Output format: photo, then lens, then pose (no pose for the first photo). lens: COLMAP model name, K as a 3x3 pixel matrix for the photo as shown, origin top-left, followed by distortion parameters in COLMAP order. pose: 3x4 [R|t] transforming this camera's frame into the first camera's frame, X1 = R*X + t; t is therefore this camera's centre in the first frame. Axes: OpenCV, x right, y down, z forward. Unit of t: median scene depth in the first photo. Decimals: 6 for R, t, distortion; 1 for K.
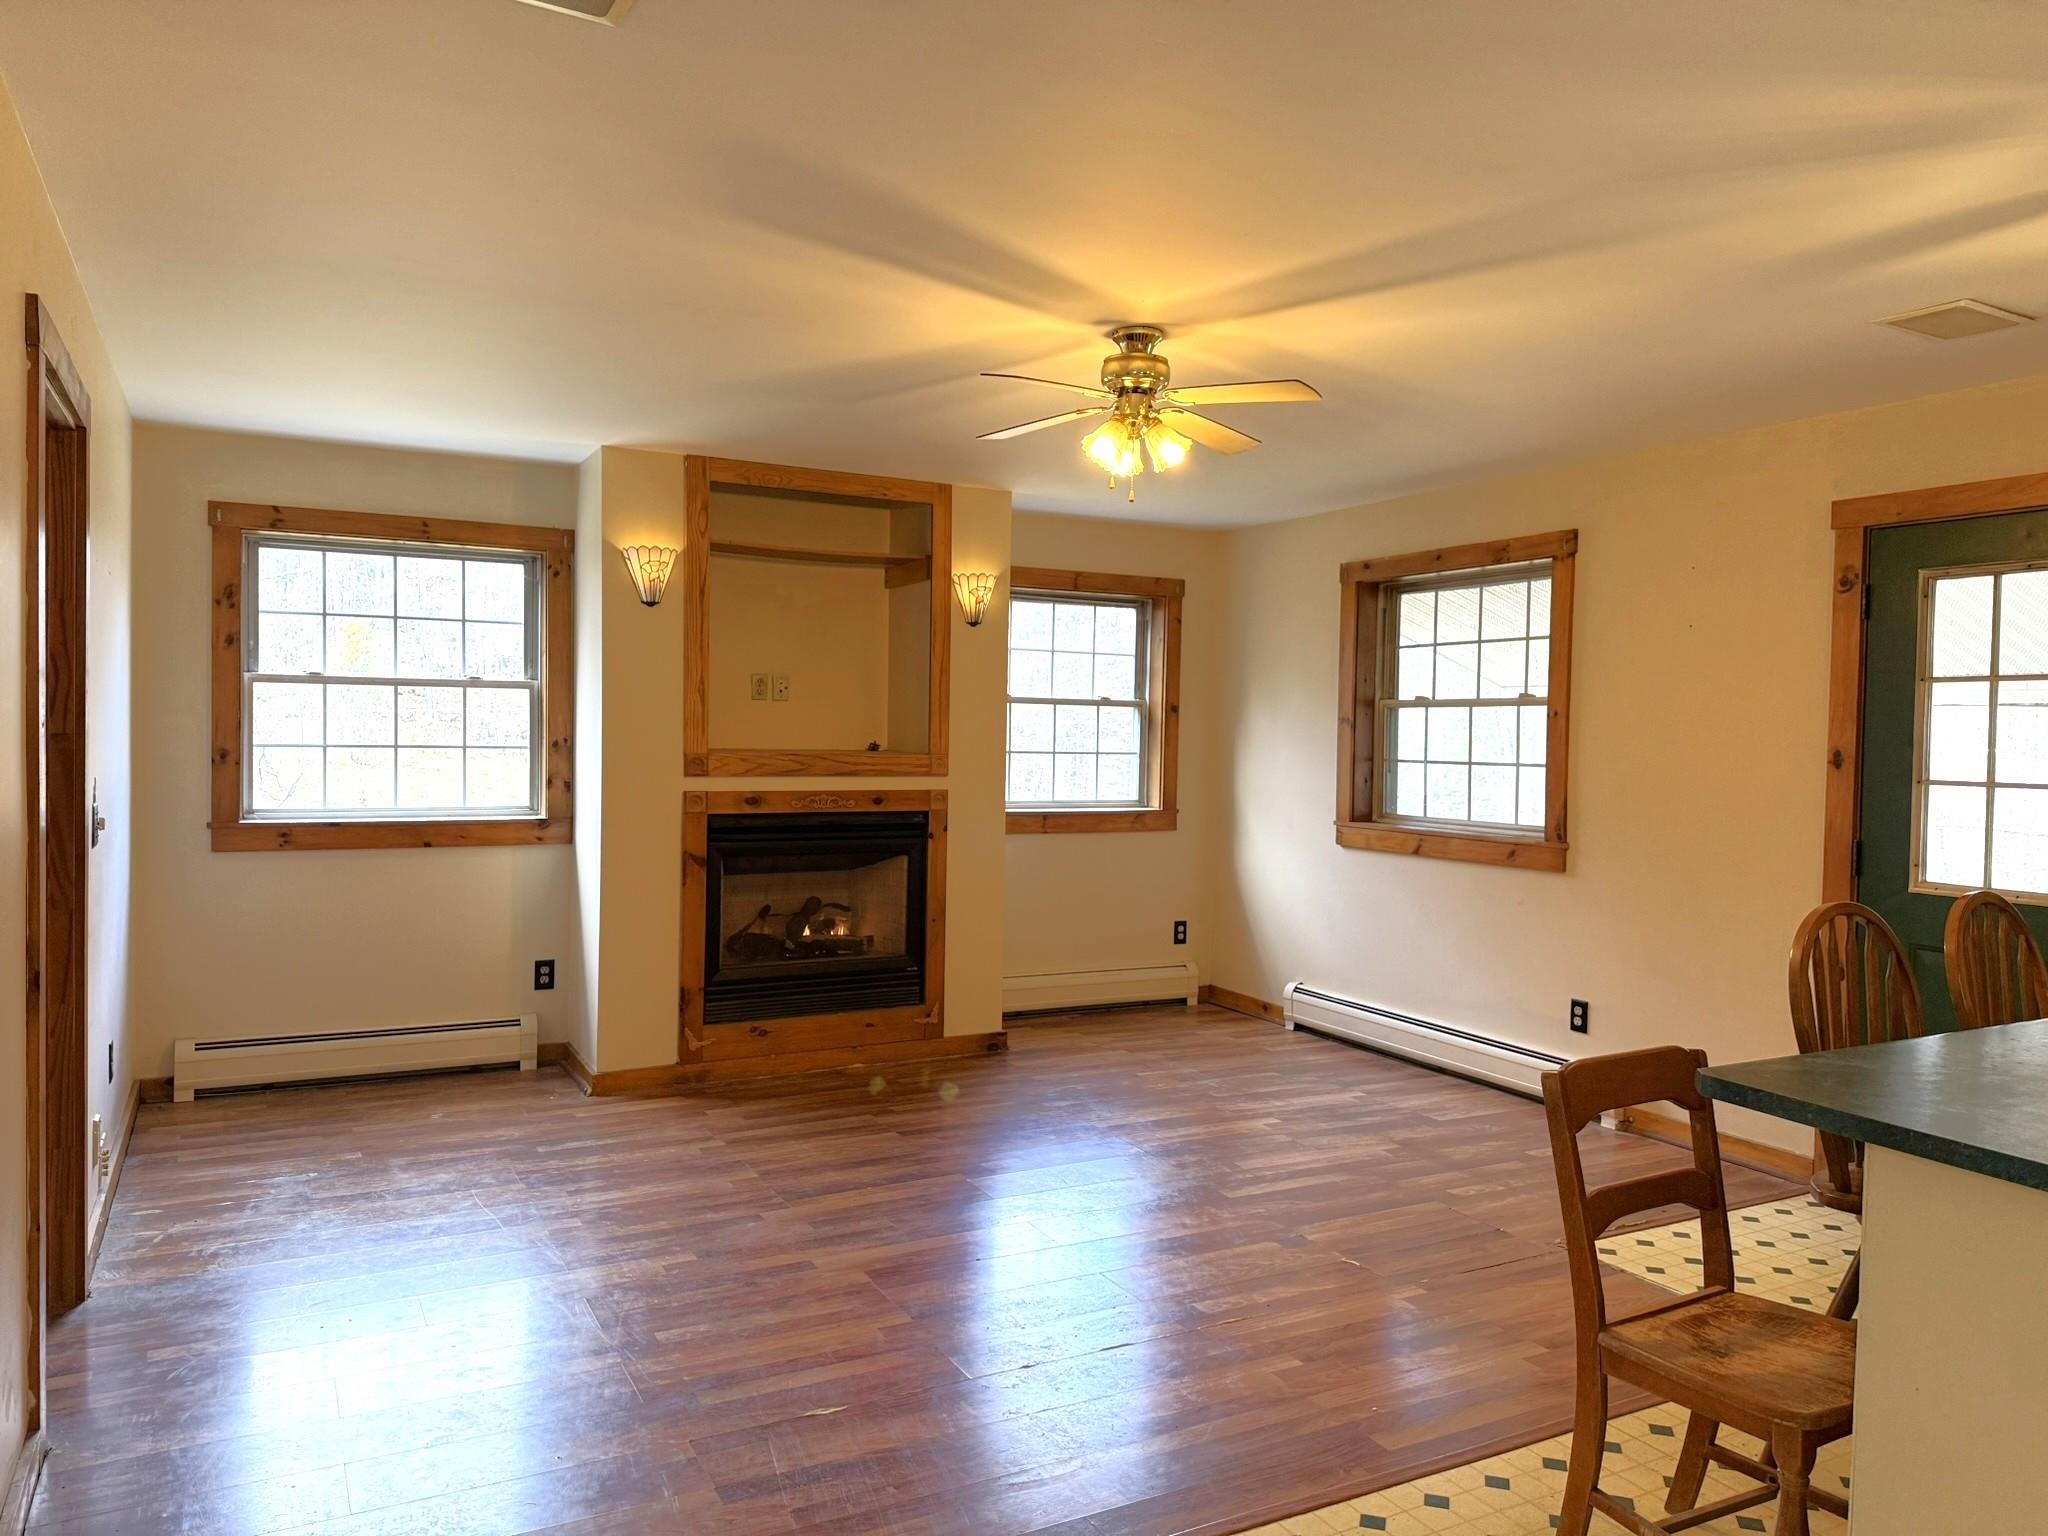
lens RADIAL K [[1454.1, 0, 1013.2], [0, 1454.1, 776.8], [0, 0, 1]] dist [0.064288, -0.064987]
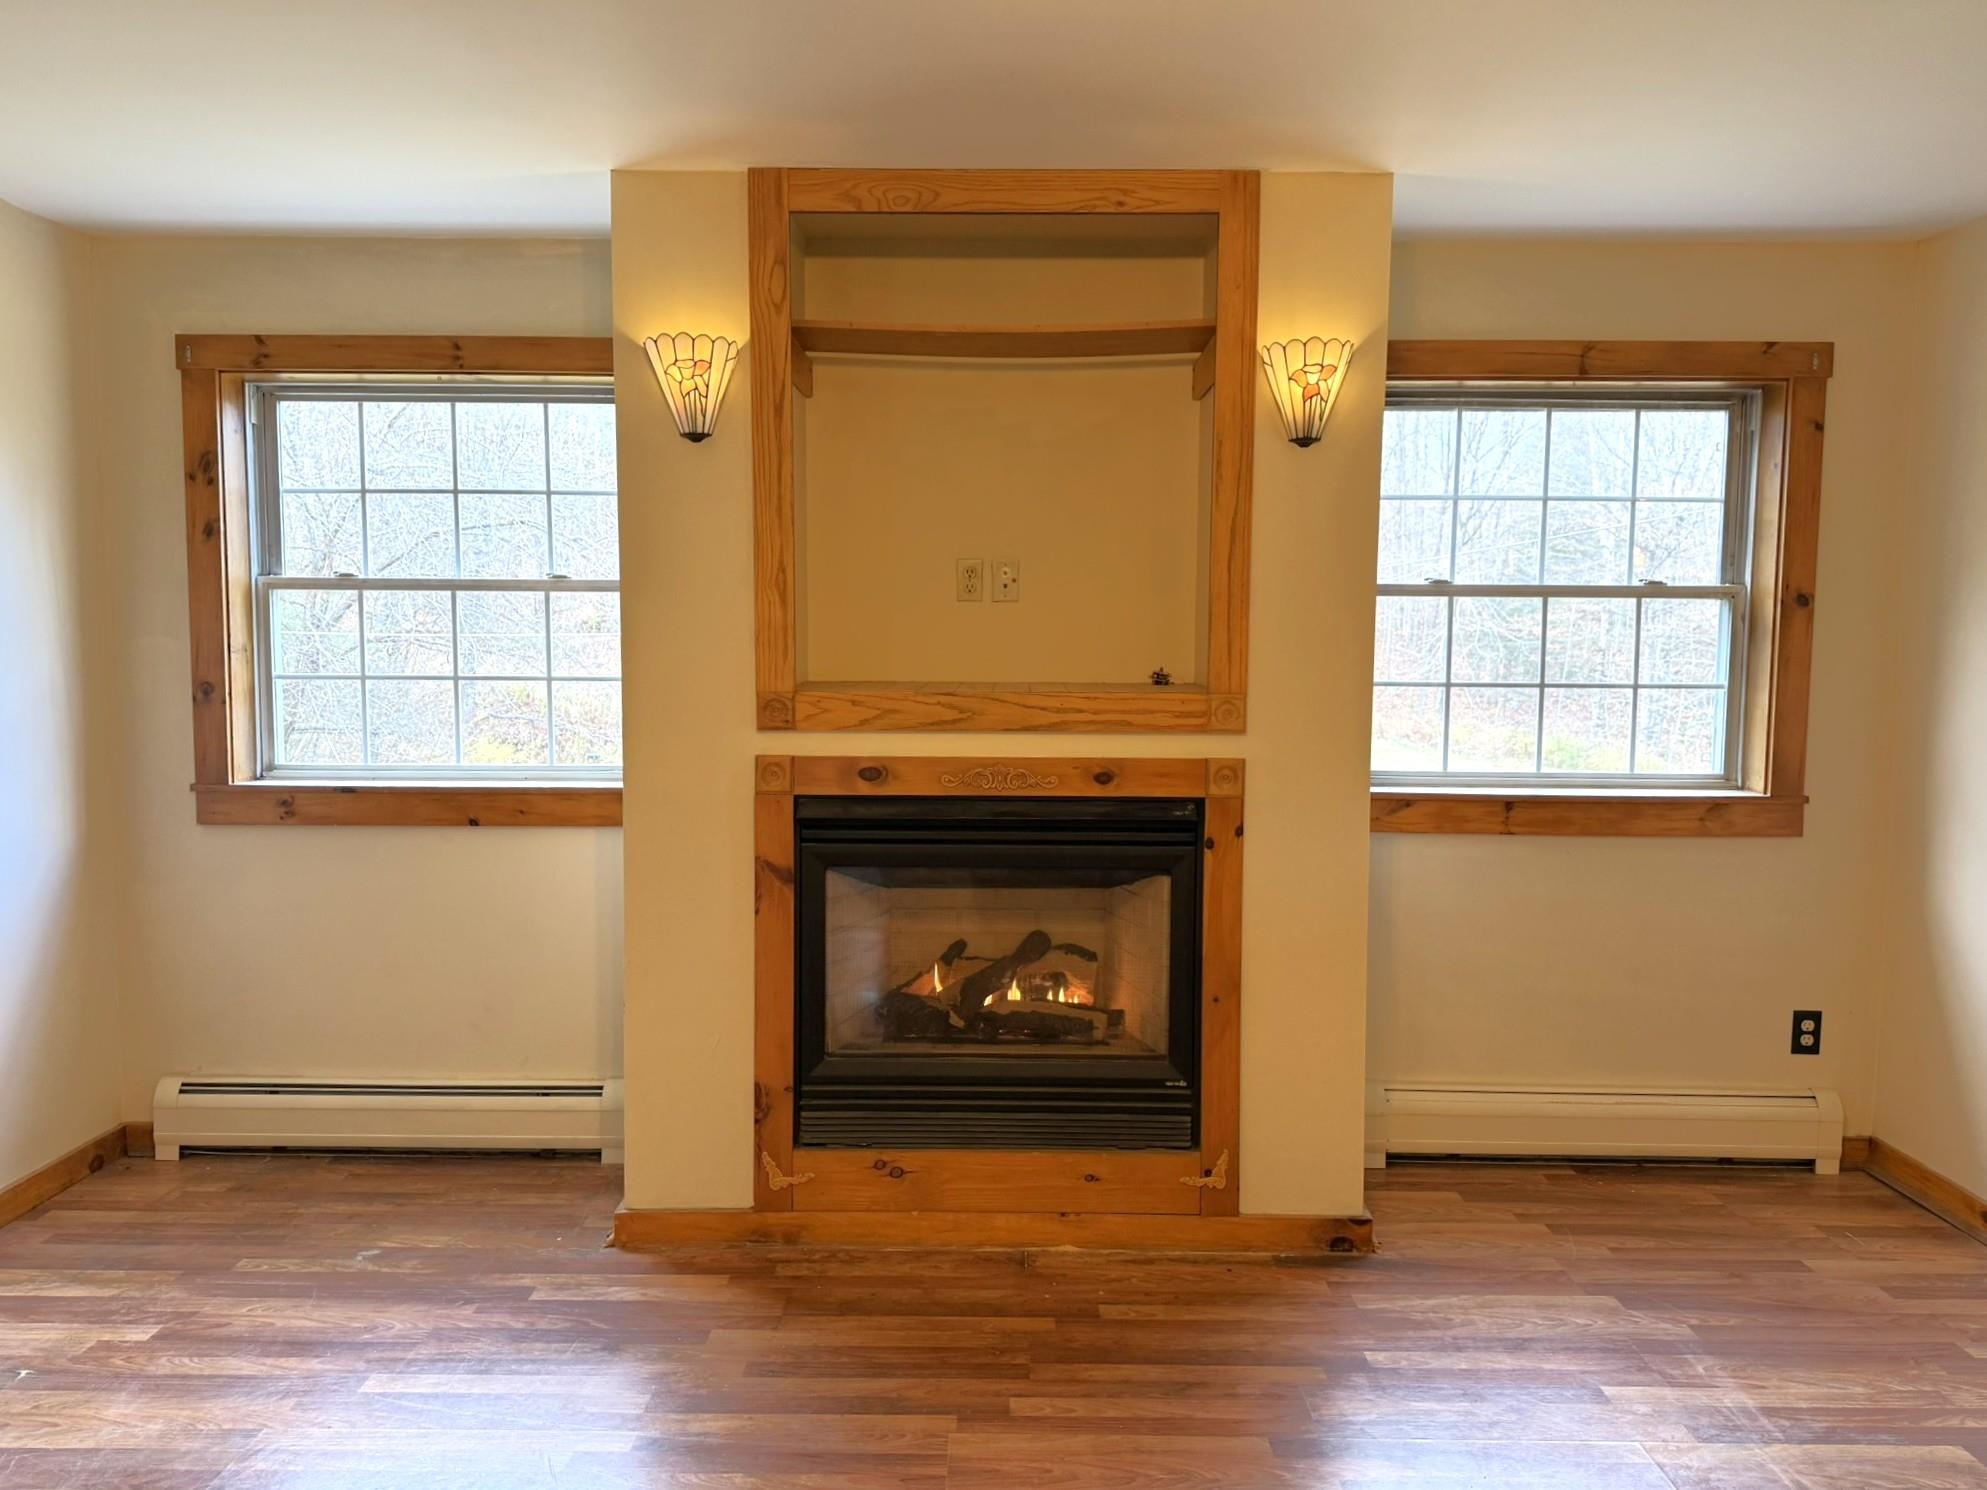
lens RADIAL K [[1419.2, 0, 989.1], [0, 1419.2, 750.9], [0, 0, 1]] dist [0.090990, -0.133259]
pose [[0.878780, 0.024814, -0.476582, 0.124678], [-0.006488, 0.999176, 0.040061, -0.014687], [0.477183, -0.032113, 0.878217, 0.510971]]
